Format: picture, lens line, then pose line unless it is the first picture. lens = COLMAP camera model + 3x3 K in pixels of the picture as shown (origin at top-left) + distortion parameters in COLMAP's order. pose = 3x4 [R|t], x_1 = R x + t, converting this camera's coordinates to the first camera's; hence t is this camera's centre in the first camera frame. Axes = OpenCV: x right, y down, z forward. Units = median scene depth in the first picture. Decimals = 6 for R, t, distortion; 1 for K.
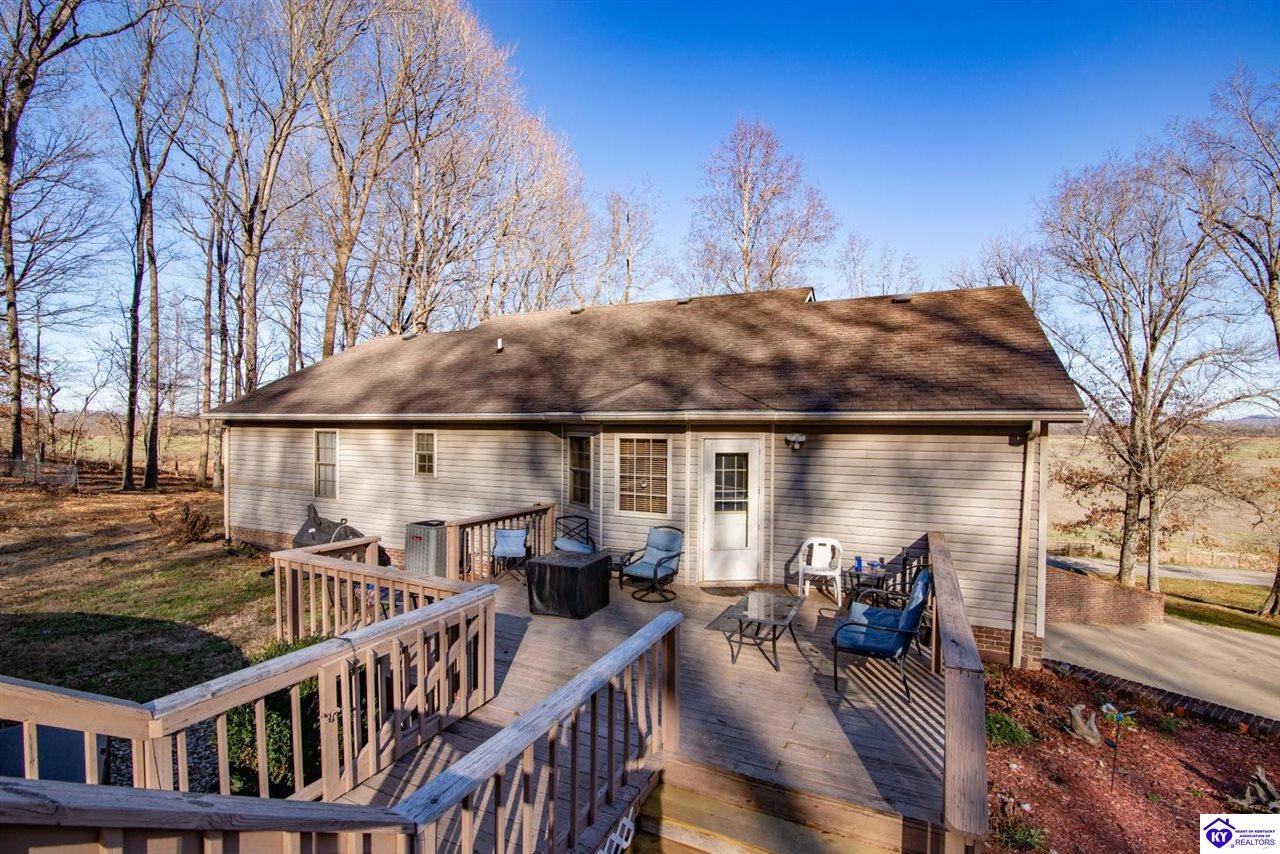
lens RADIAL K [[587.4, 0, 635.0], [0, 587.4, 429.6], [0, 0, 1]] dist [-0.013952, 0.000492]
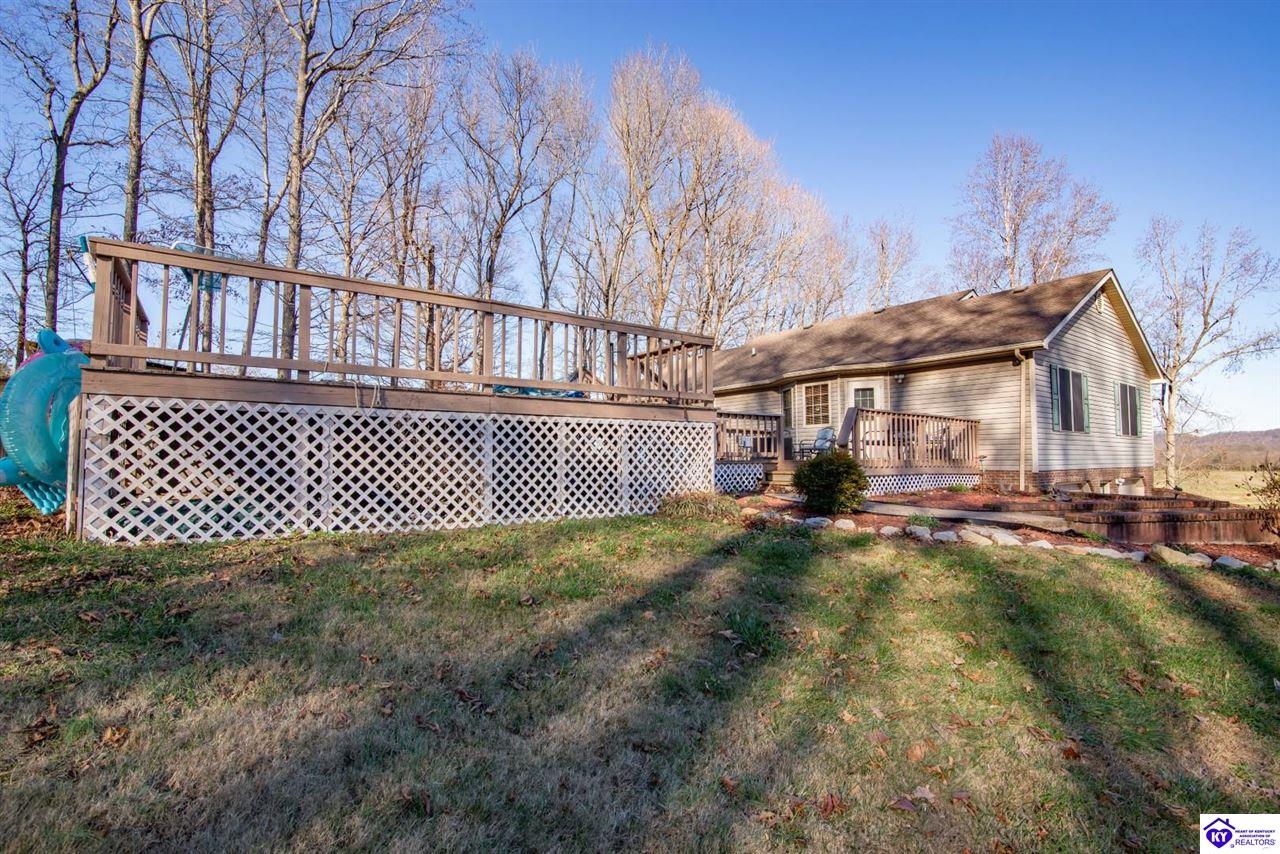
lens RADIAL K [[585.6, 0, 640.0], [0, 585.6, 427.0], [0, 0, 1]] dist [-0.014046, 0.000556]
pose [[0.884919, -0.035358, -0.464400, 0.125017], [0.005945, 0.997890, -0.064650, 0.087861], [0.465706, 0.054449, 0.883263, -0.298676]]
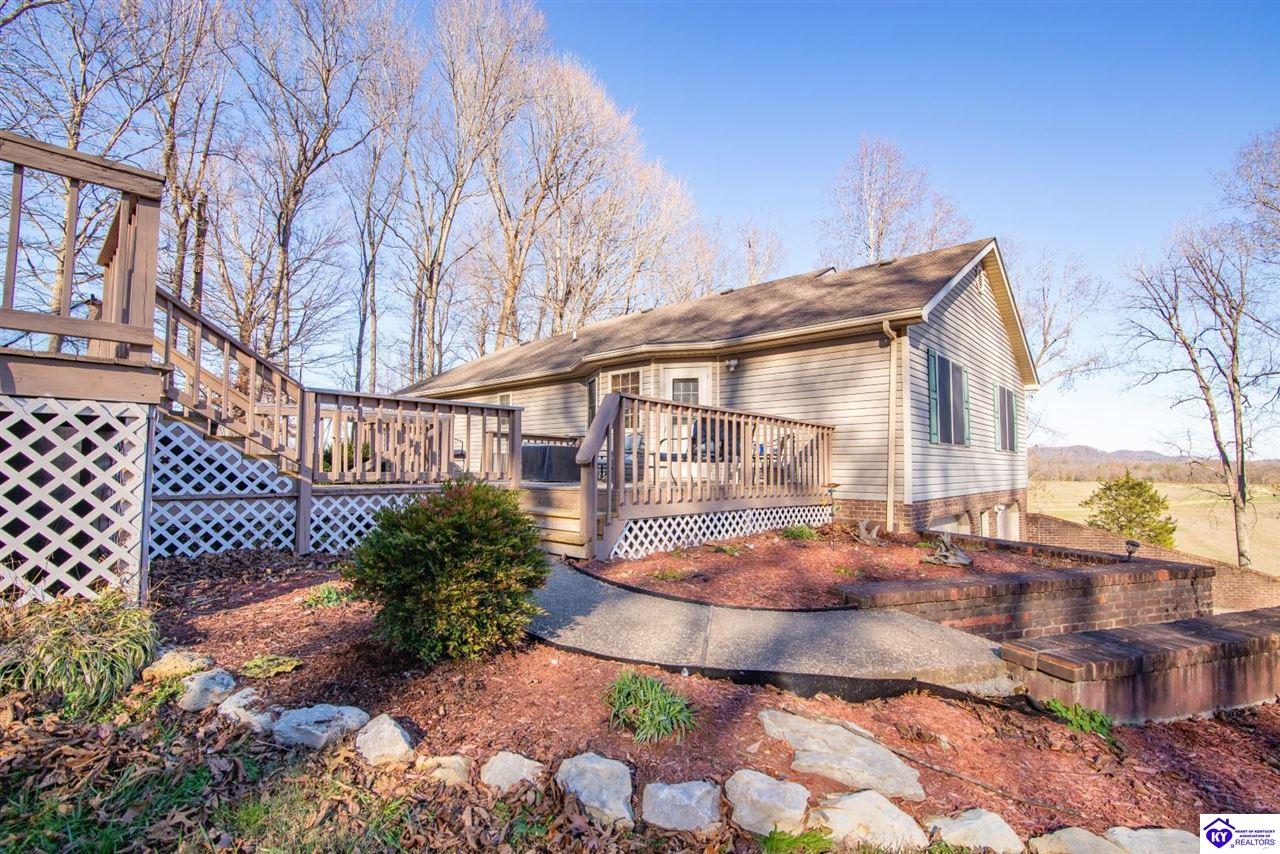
lens RADIAL K [[585.6, 0, 640.0], [0, 585.6, 427.0], [0, 0, 1]] dist [-0.014046, 0.000556]
pose [[0.957433, -0.020911, -0.287898, 0.140456], [-0.001149, 0.997089, -0.076242, 0.078443], [0.288654, 0.073327, 0.954621, -0.080900]]
